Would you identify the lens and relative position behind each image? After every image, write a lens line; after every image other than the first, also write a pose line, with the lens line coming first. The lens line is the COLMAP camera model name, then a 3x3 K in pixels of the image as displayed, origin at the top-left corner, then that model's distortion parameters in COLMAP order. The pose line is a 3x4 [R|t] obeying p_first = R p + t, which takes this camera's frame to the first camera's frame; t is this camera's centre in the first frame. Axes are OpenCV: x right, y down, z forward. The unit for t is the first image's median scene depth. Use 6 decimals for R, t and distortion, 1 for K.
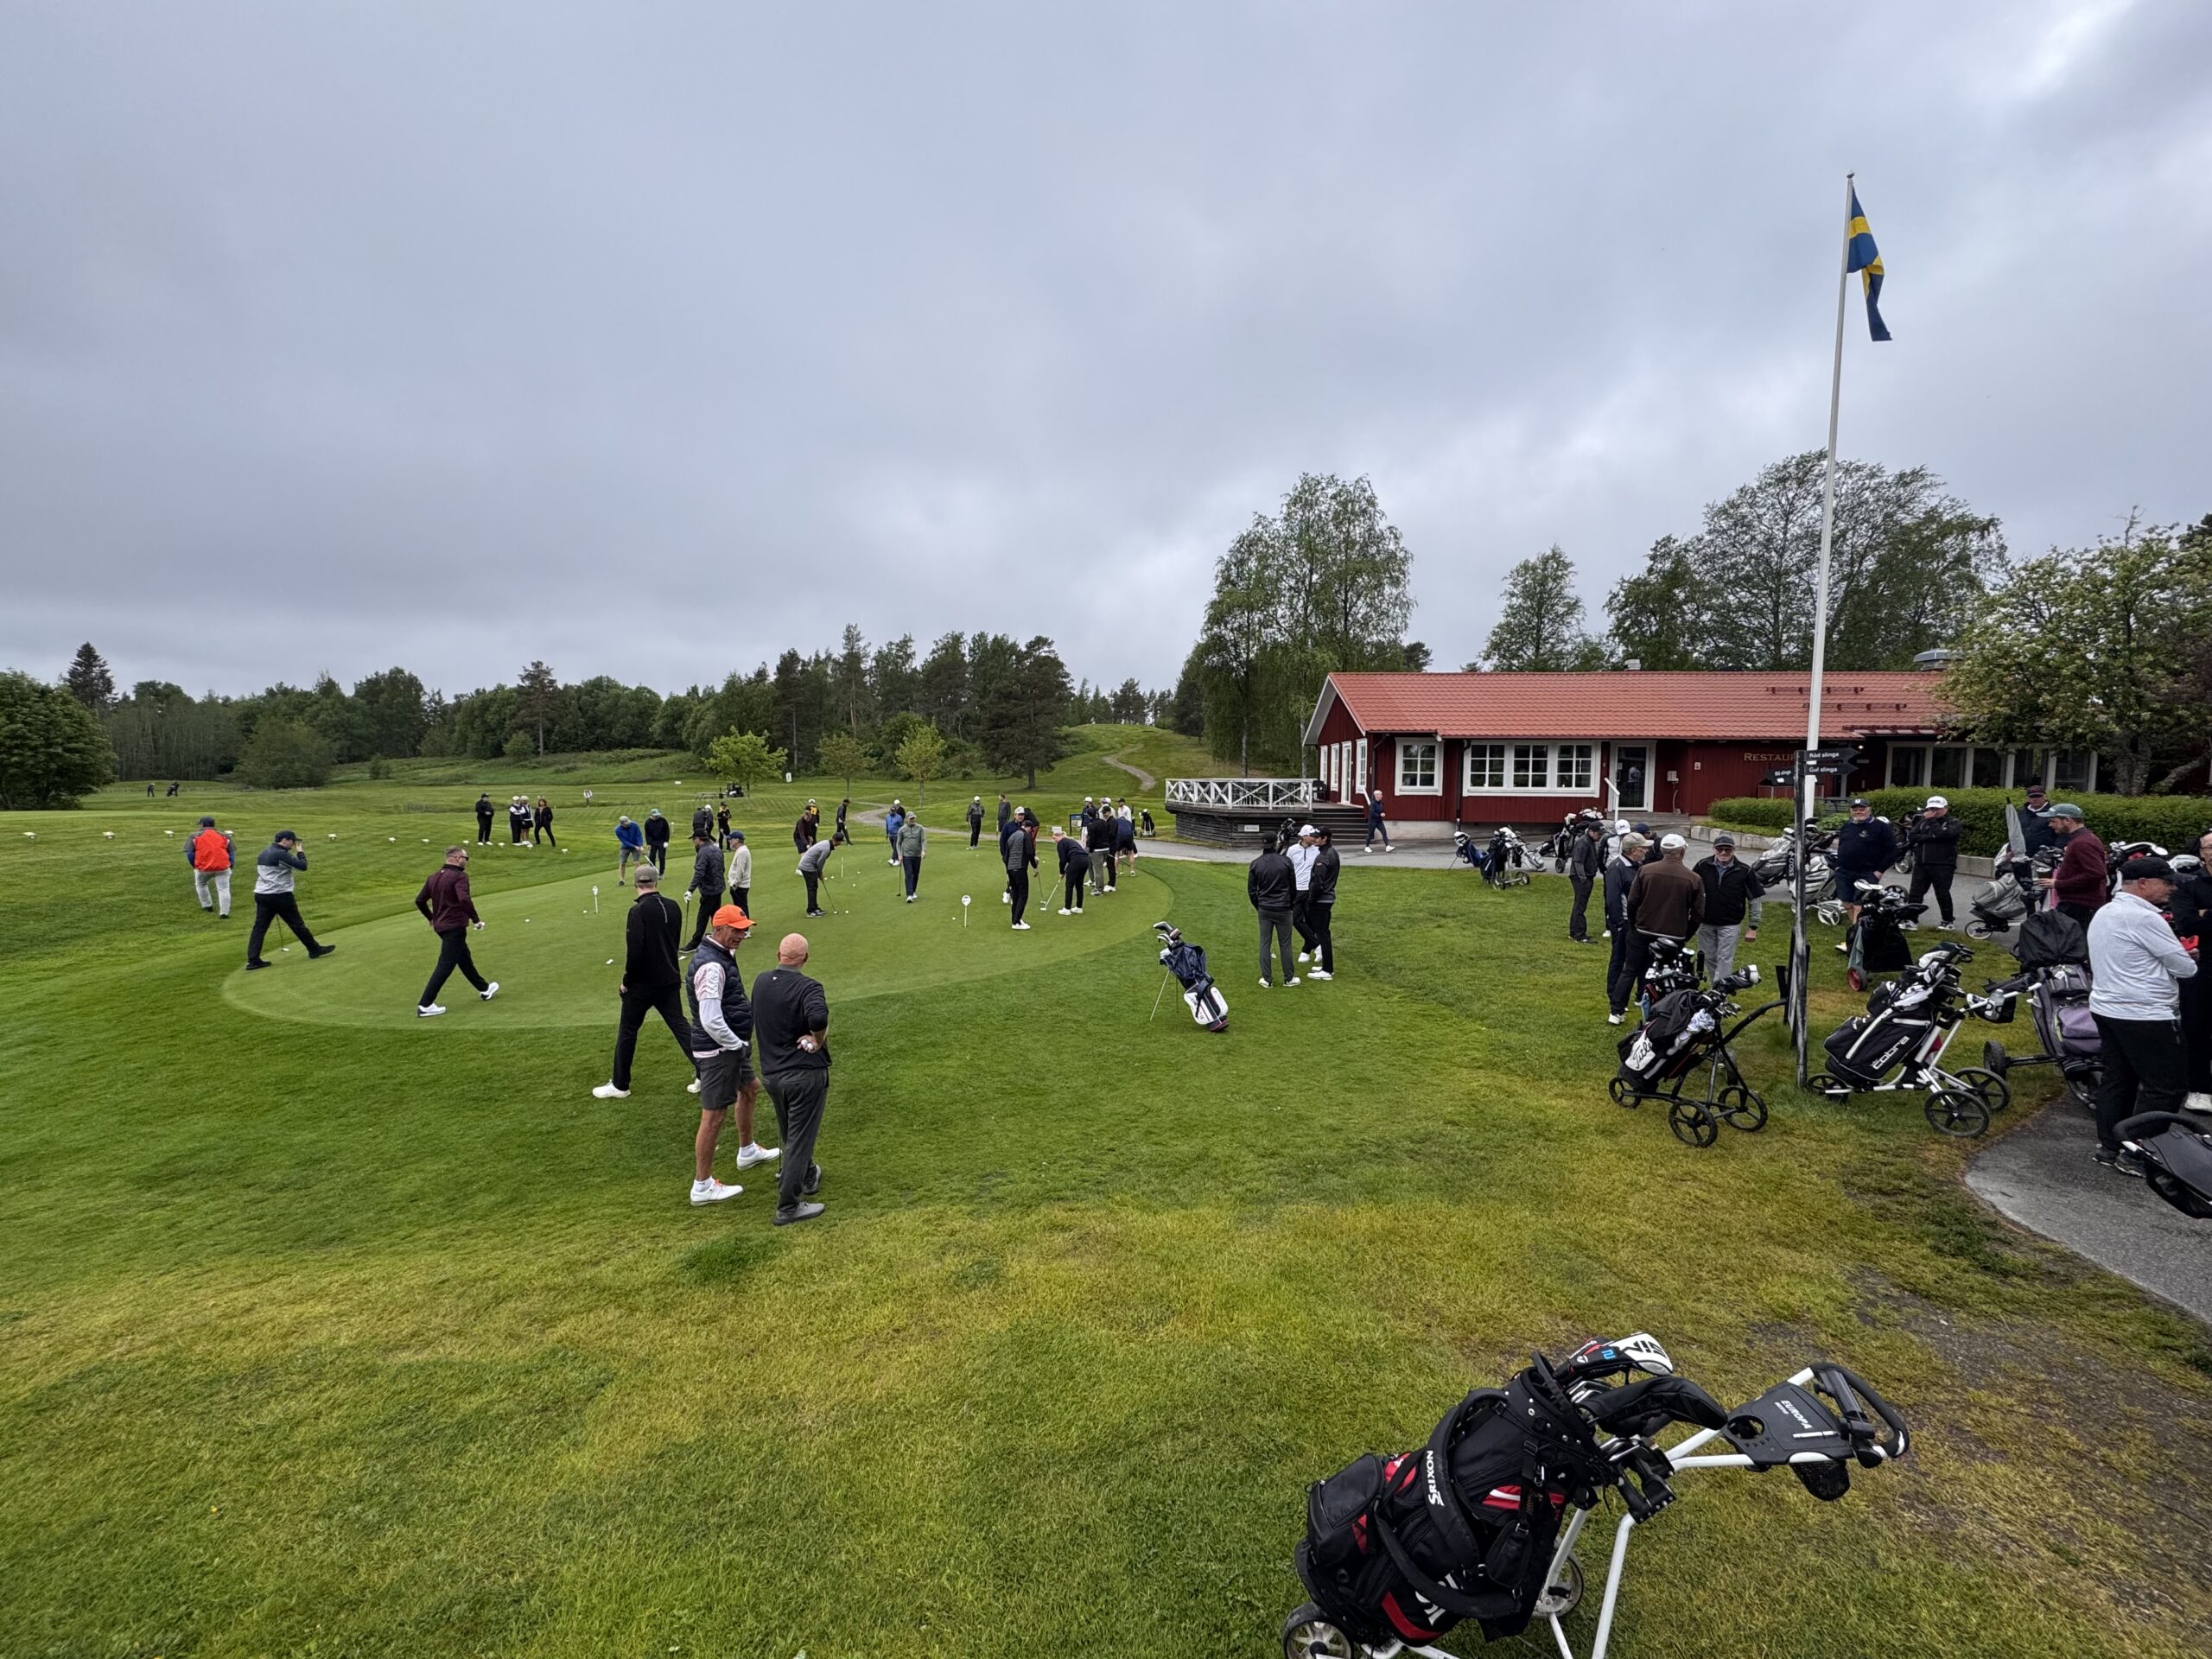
lens RADIAL K [[873.4, 0, 1106.1], [0, 873.4, 844.8], [0, 0, 1]] dist [0.002439, -0.000075]
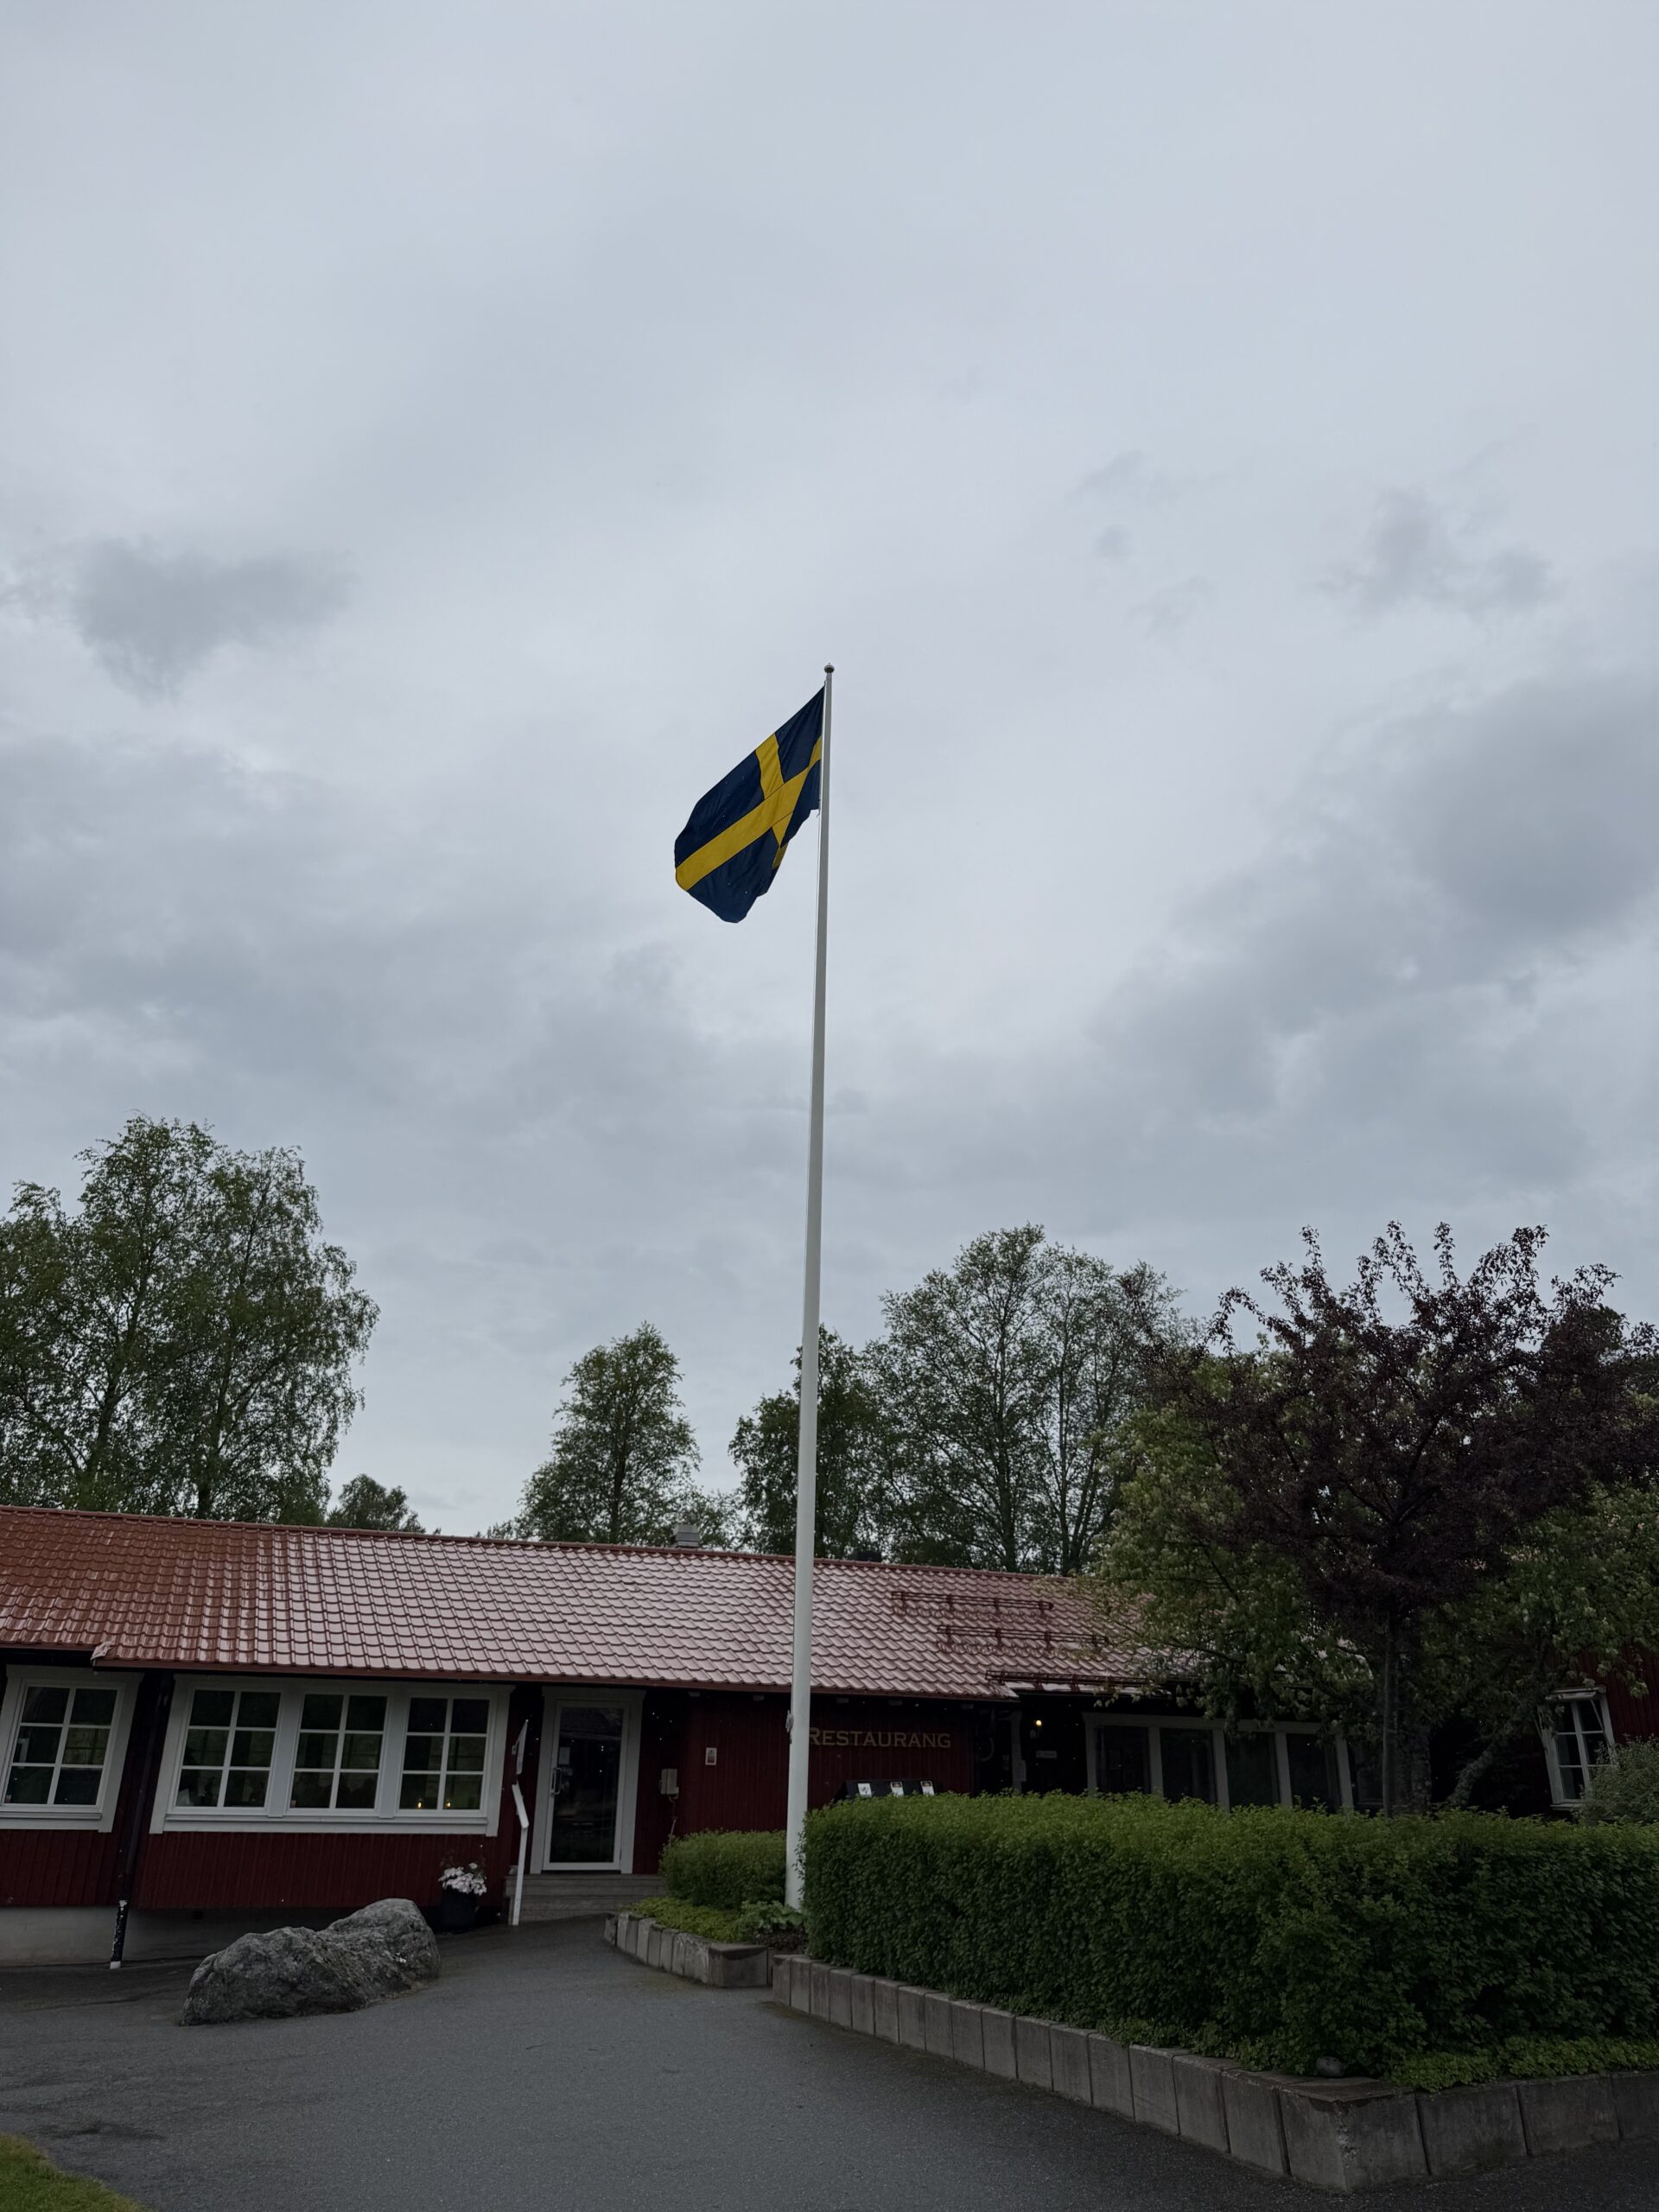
lens RADIAL K [[1526.1, 0, 831.8], [0, 1526.1, 1103.2], [0, 0, 1]] dist [-0.007948, -0.003135]
pose [[0.905646, 0.177159, 0.385253, 0.234589], [0.029603, 0.879910, -0.474217, -0.008172], [-0.423000, 0.440877, 0.791643, 0.134235]]
